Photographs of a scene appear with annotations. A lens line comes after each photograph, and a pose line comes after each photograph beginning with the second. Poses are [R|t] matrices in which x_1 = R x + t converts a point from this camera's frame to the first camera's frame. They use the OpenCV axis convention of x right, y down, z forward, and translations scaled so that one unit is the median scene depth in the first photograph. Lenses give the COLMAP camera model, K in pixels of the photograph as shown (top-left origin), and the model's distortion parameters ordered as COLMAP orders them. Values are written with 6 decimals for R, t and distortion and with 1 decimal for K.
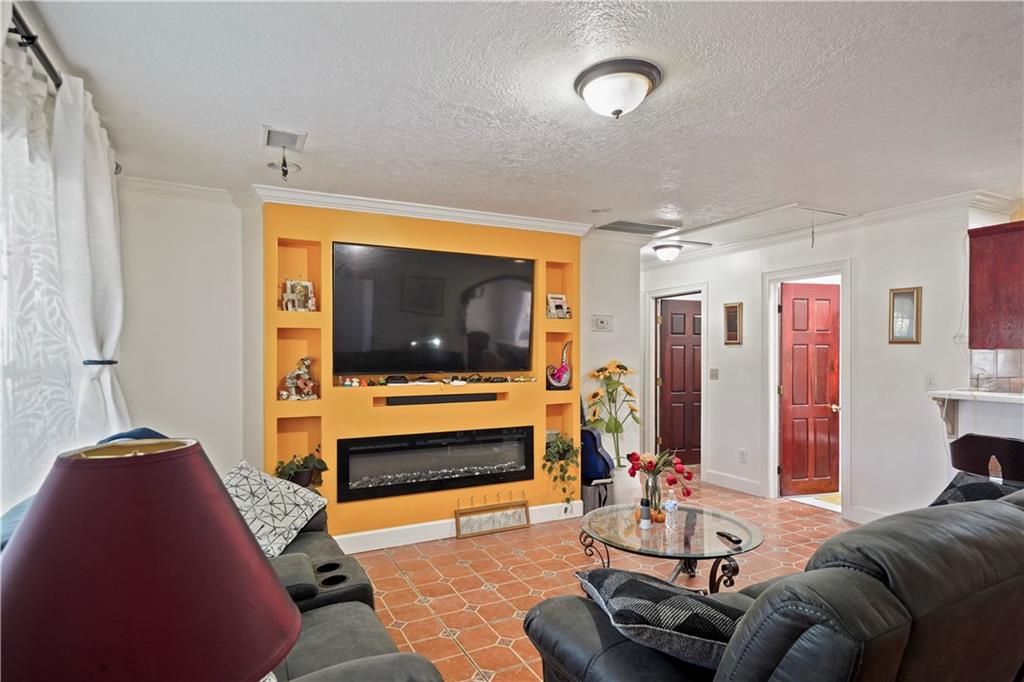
lens RADIAL K [[544.7, 0, 510.6], [0, 544.7, 353.9], [0, 0, 1]] dist [0.002024, 0.000148]
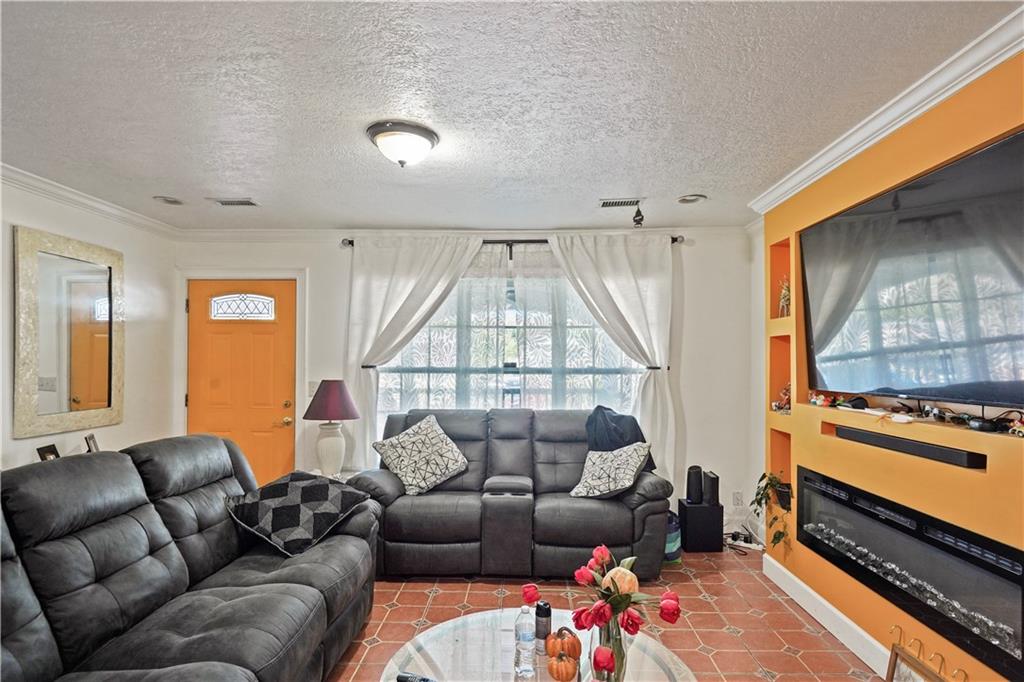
lens RADIAL K [[559.3, 0, 511.9], [0, 559.3, 355.4], [0, 0, 1]] dist [0.002687, 0.001294]
pose [[-0.472981, -0.006089, -0.881051, 0.557922], [0.001556, 0.999969, -0.007746, -0.006046], [0.881071, -0.005035, -0.472957, 0.867526]]
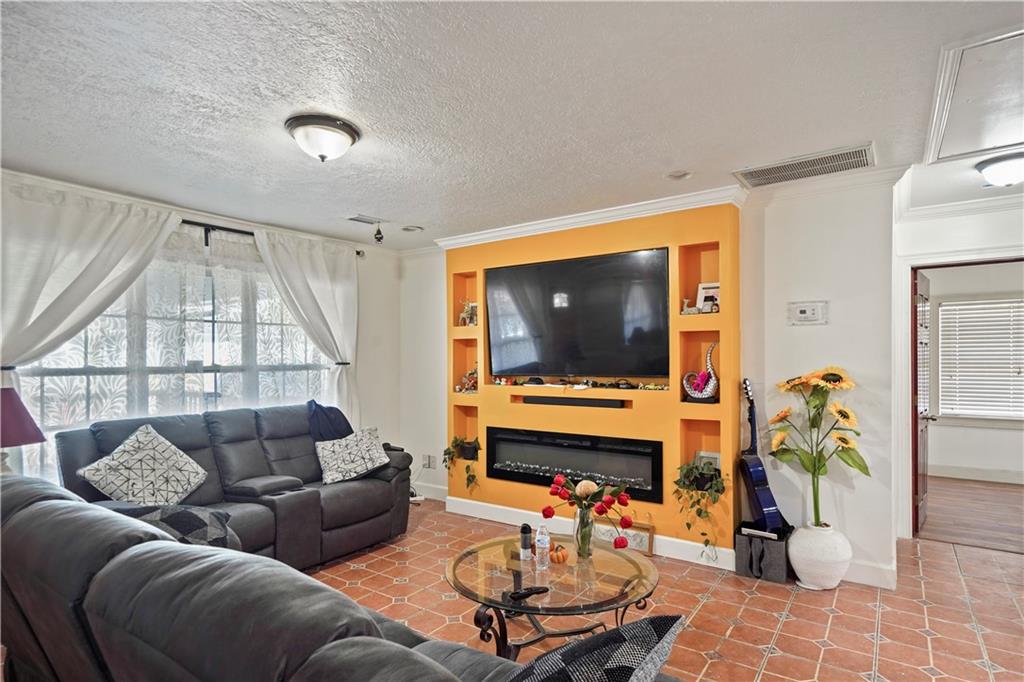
lens RADIAL K [[544.7, 0, 510.6], [0, 544.7, 353.9], [0, 0, 1]] dist [0.002024, 0.000148]
pose [[0.474556, -0.004730, -0.880213, 0.689432], [0.006769, 0.999976, -0.001724, -0.006372], [0.880199, -0.005140, 0.474576, 0.386390]]
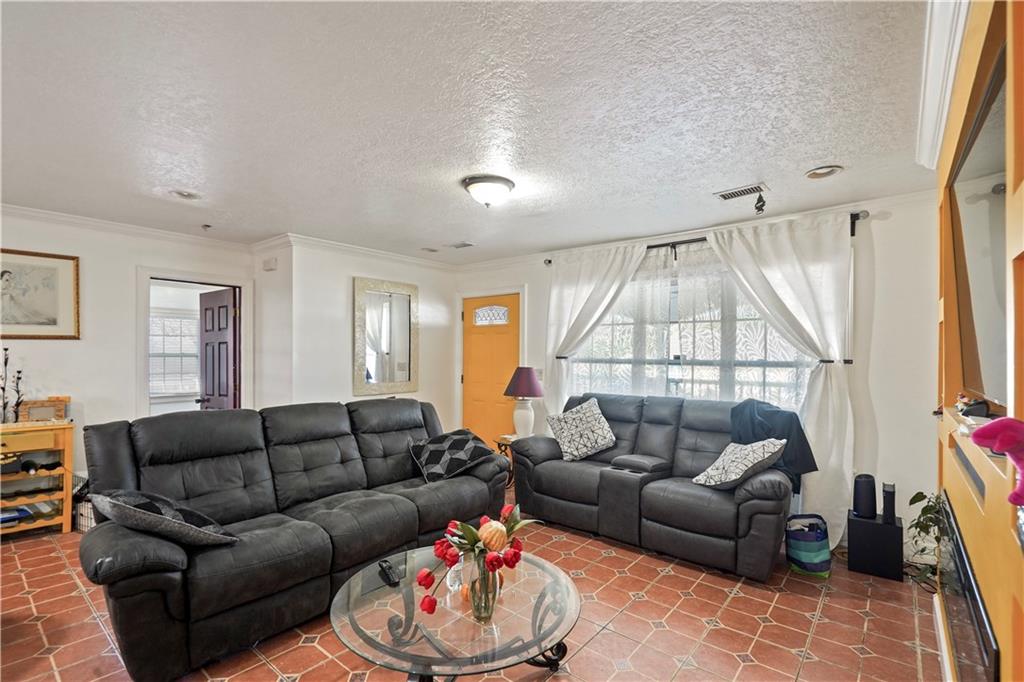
lens RADIAL K [[473.7, 0, 514.2], [0, 473.7, 352.5], [0, 0, 1]] dist [-0.000941, -0.000019]
pose [[-0.912890, -0.001884, -0.408201, 0.331700], [-0.001048, 0.999997, -0.002274, -0.002924], [0.408204, -0.001648, -0.912889, 1.115981]]
